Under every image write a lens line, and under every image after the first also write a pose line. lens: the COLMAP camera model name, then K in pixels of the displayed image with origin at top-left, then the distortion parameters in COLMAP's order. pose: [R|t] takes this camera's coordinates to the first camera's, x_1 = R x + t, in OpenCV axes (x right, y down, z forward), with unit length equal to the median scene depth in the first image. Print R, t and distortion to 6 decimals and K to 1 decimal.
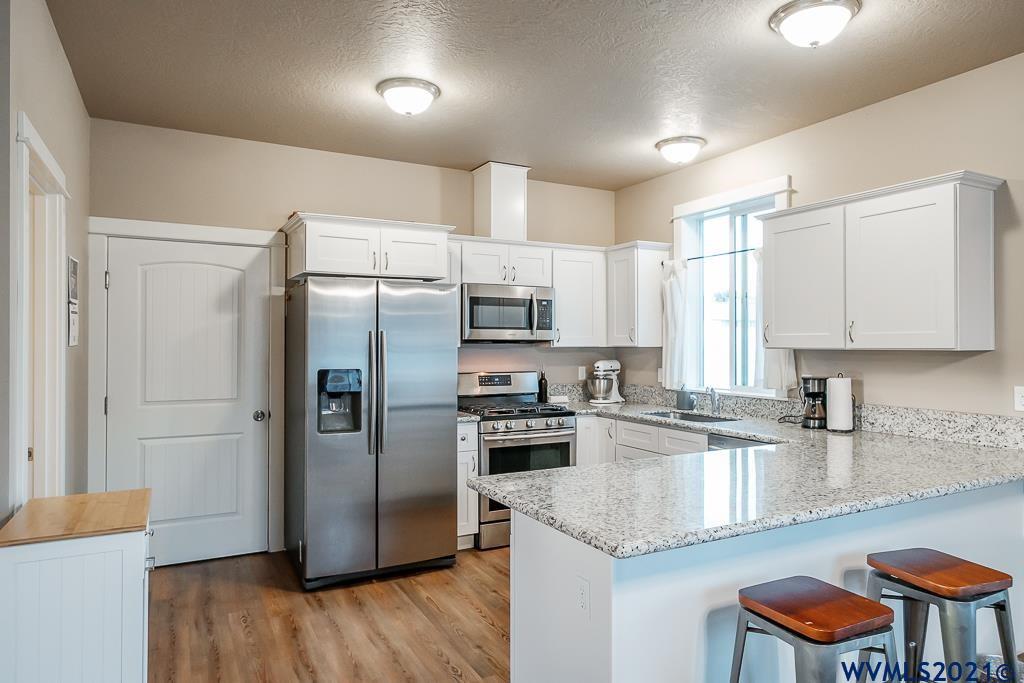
lens RADIAL K [[646.4, 0, 520.0], [0, 646.4, 347.5], [0, 0, 1]] dist [0.002773, -0.000920]
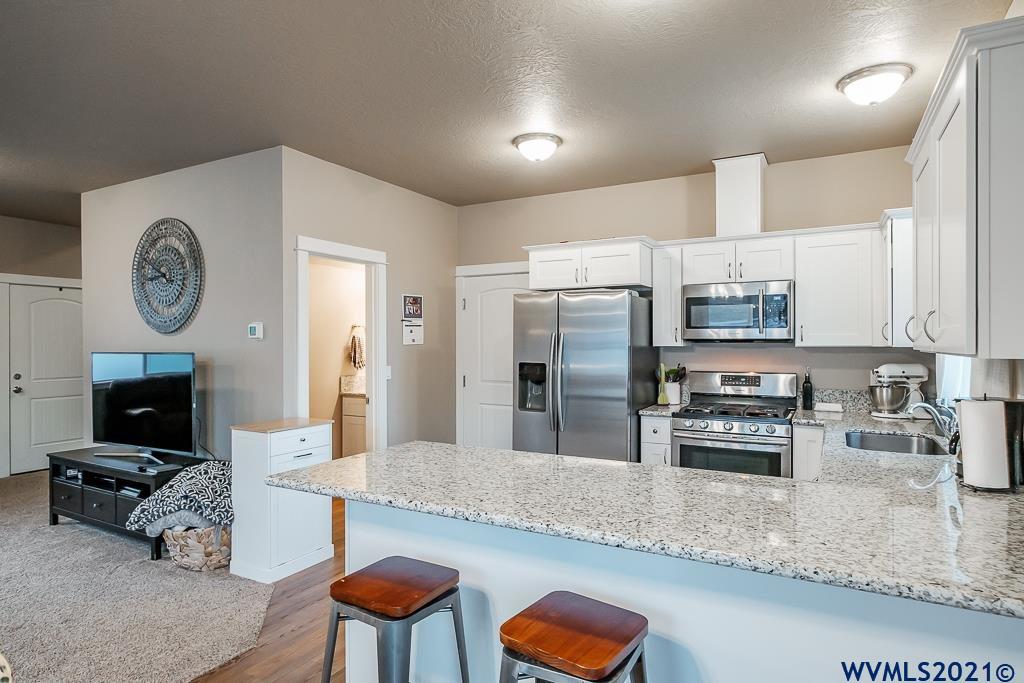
lens RADIAL K [[579.1, 0, 531.6], [0, 579.1, 342.1], [0, 0, 1]] dist [-0.005876, 0.000760]
pose [[0.549393, -0.003130, -0.835558, 0.520759], [-0.007842, 0.999930, -0.008902, 0.003191], [0.835527, 0.011443, 0.549330, 0.256782]]
